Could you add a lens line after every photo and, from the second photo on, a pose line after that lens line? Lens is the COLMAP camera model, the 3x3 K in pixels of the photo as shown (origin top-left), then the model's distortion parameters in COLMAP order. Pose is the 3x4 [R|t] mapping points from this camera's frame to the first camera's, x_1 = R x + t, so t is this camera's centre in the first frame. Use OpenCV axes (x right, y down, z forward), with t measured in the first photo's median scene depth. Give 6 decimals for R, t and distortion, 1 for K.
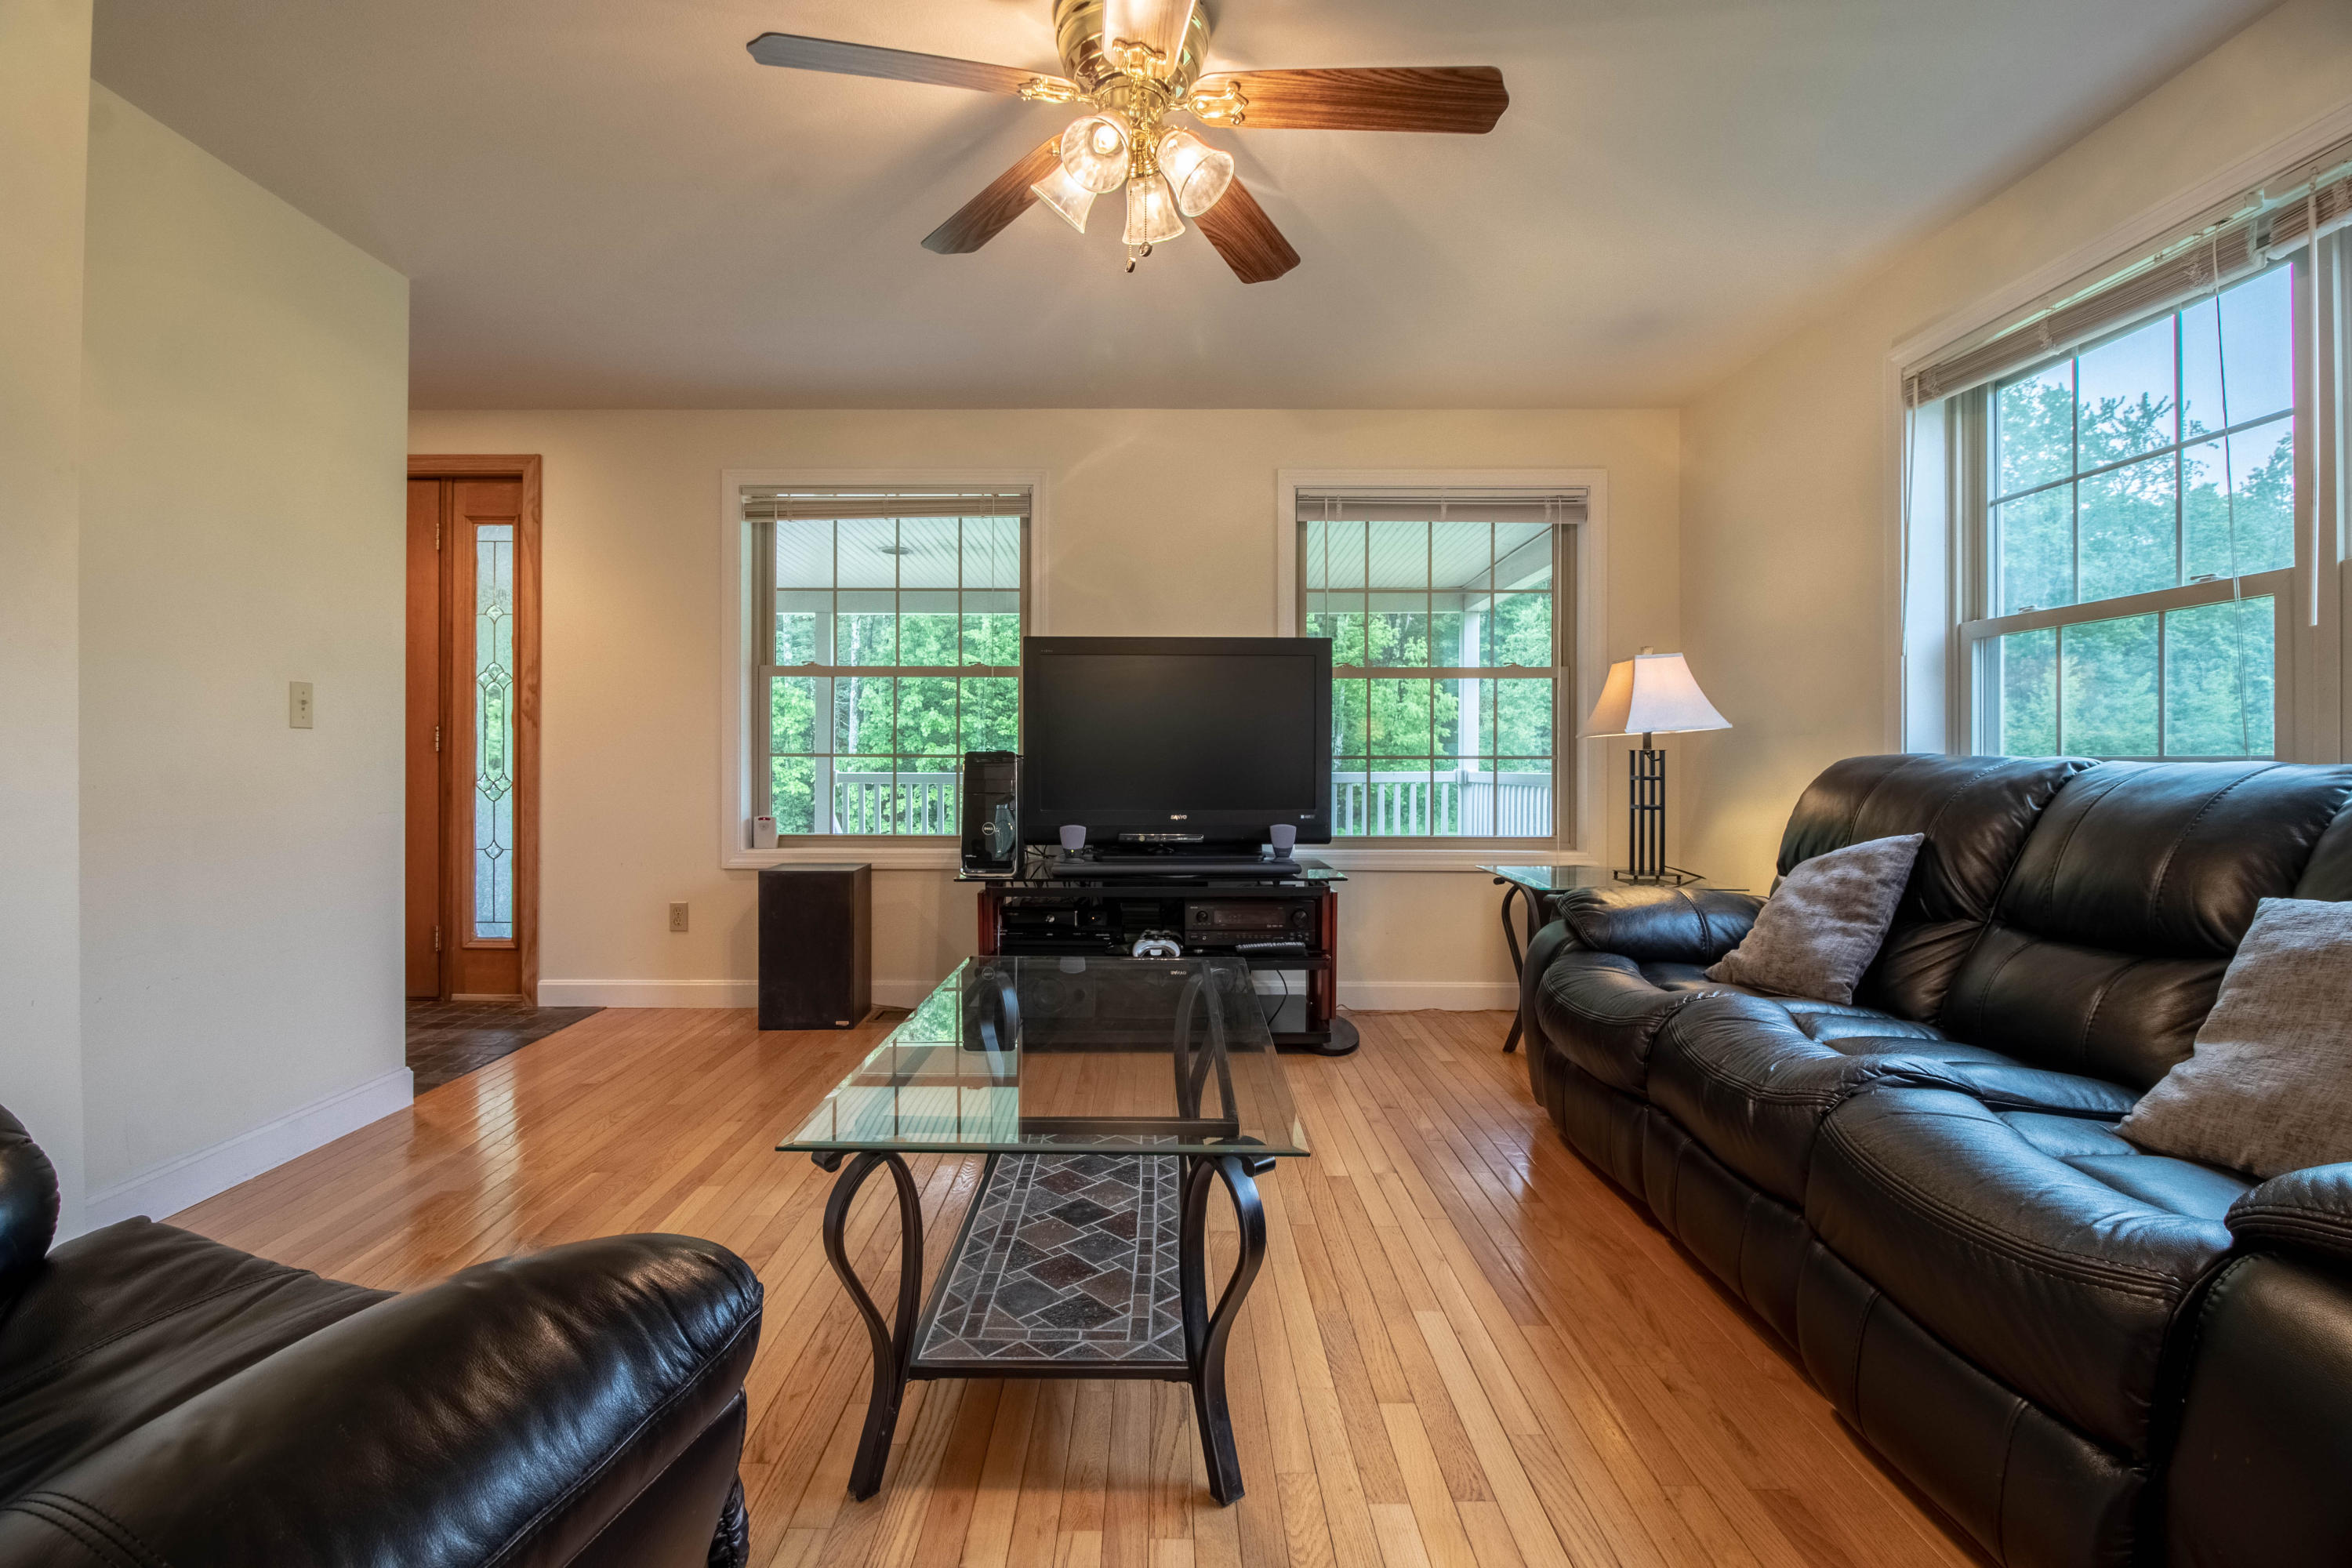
lens RADIAL K [[1084.2, 0, 1165.0], [0, 1084.2, 768.5], [0, 0, 1]] dist [-0.008919, -0.002543]
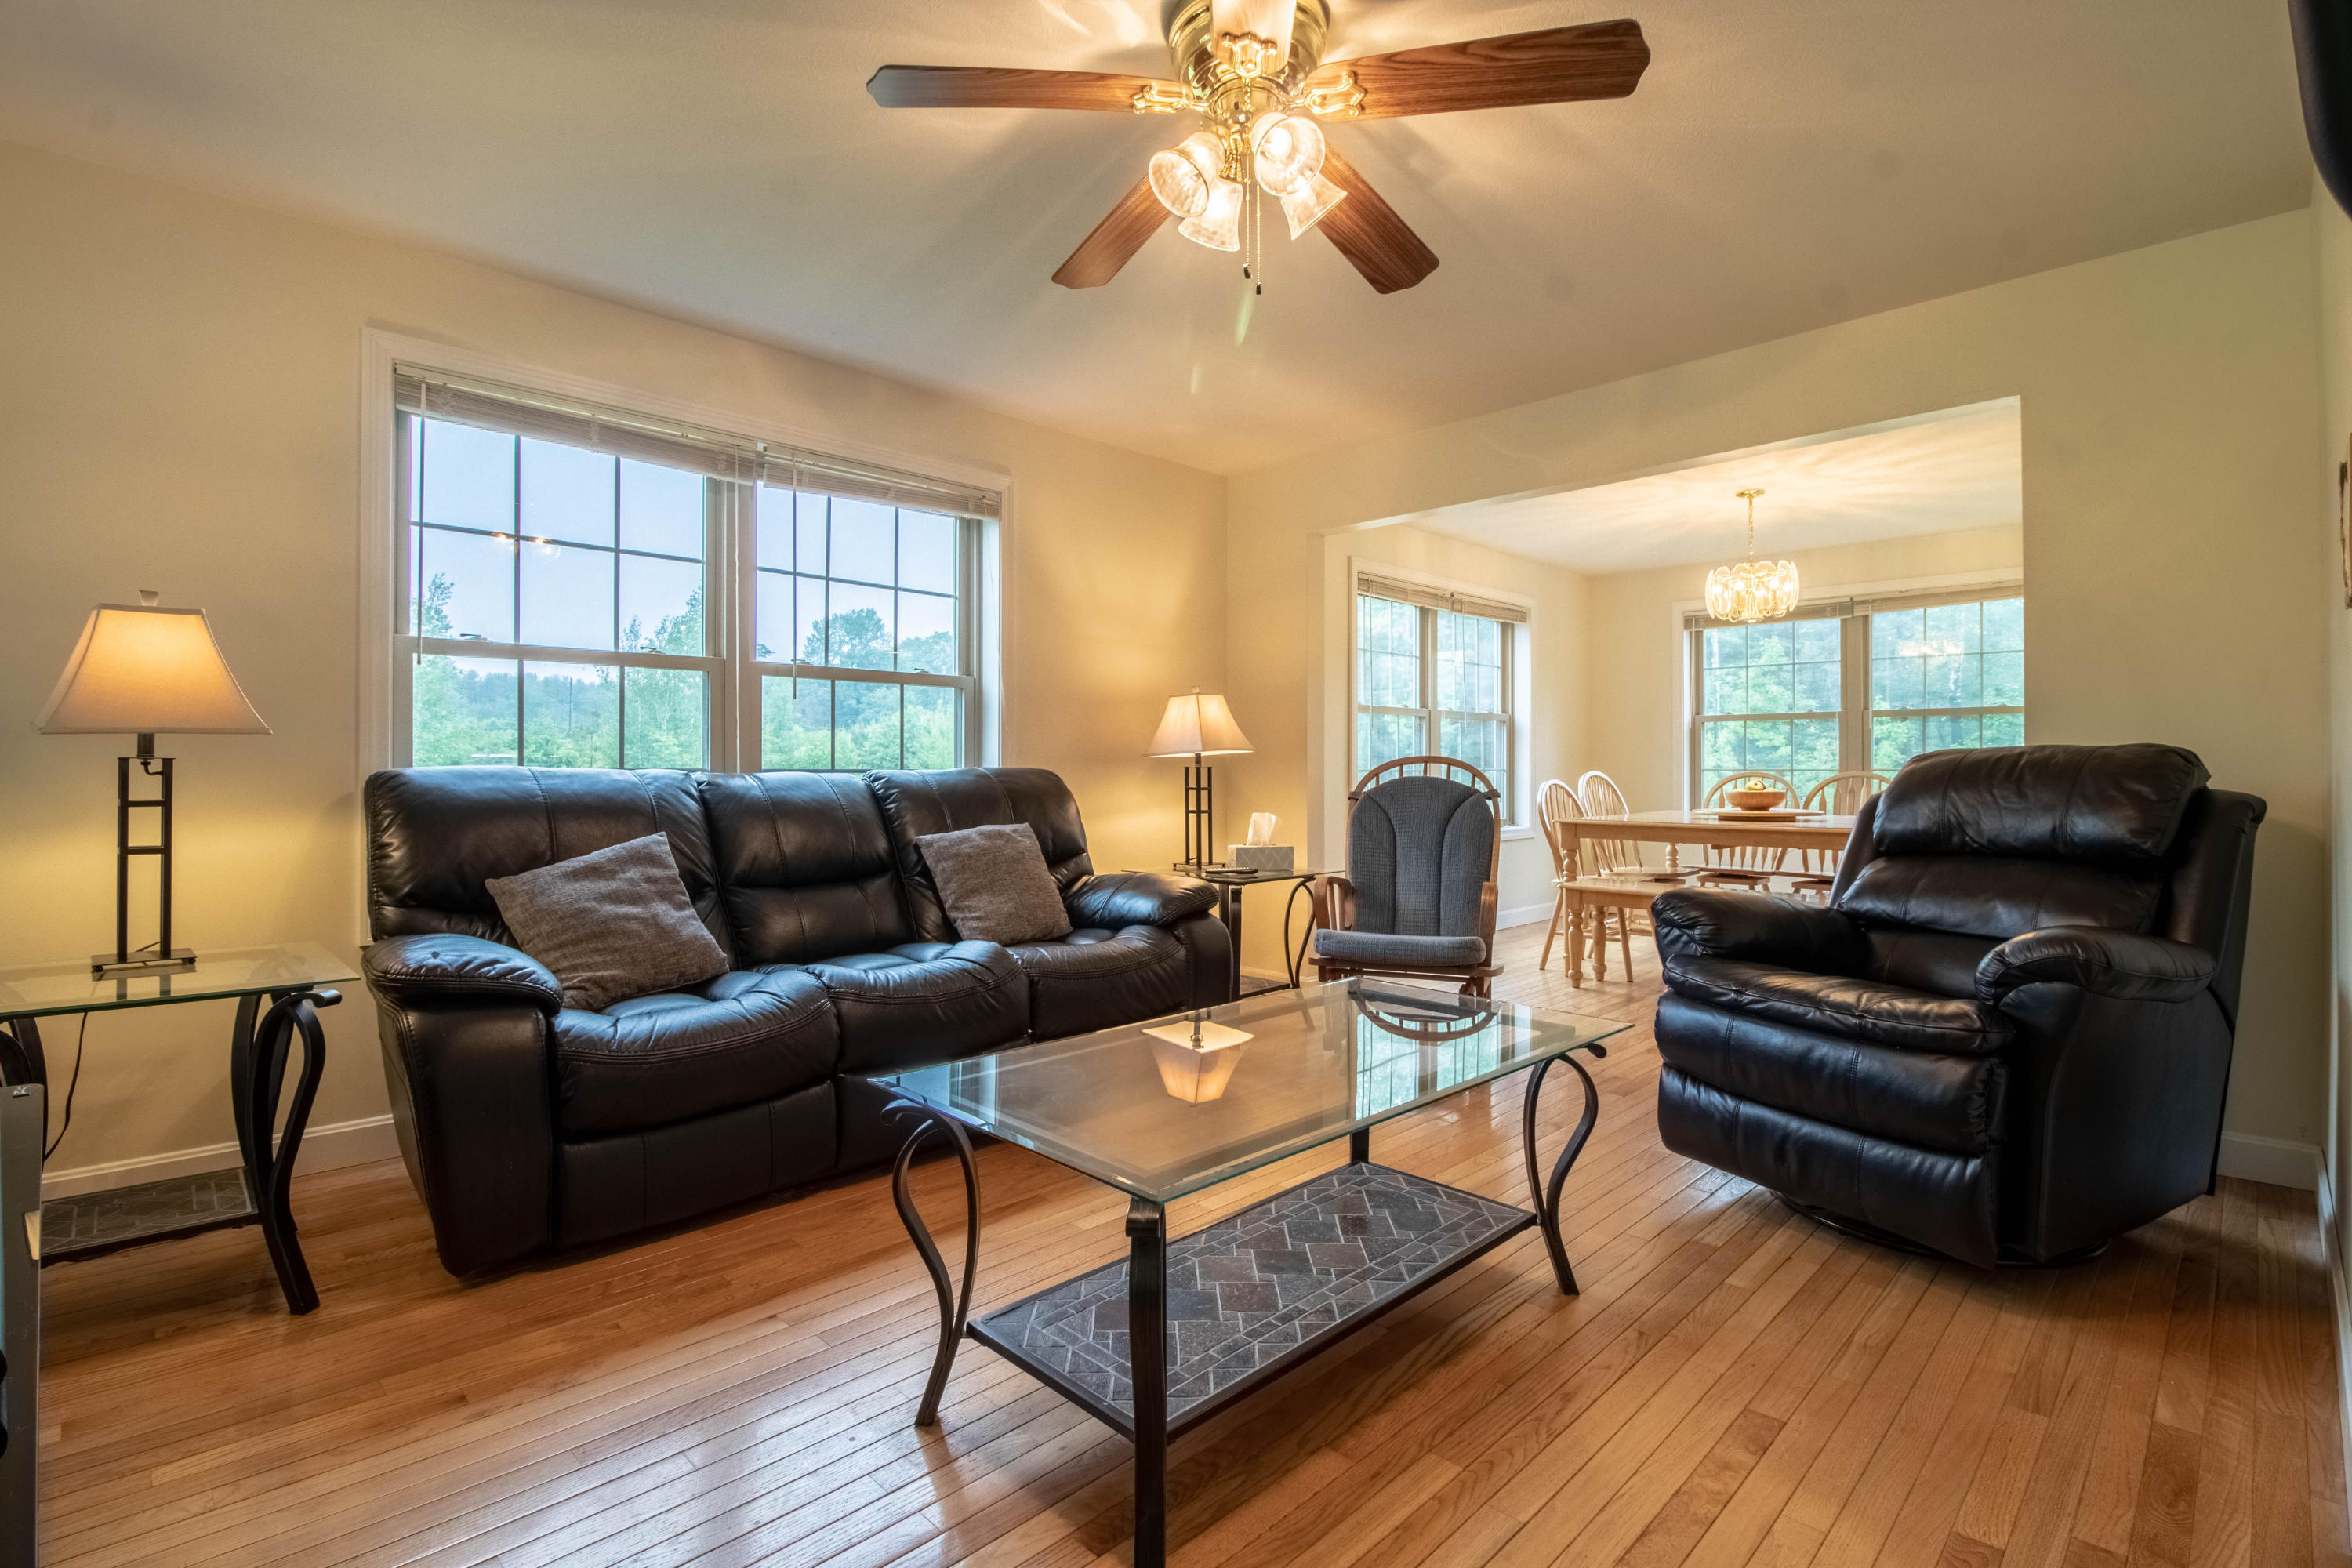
lens RADIAL K [[1084.2, 0, 1160.7], [0, 1084.2, 773.7], [0, 0, 1]] dist [-0.008919, -0.002543]
pose [[-0.702358, 0.000324, 0.711824, -0.666565], [0.004070, 0.999985, 0.003560, -0.009130], [-0.711812, 0.005397, -0.702349, 1.735237]]
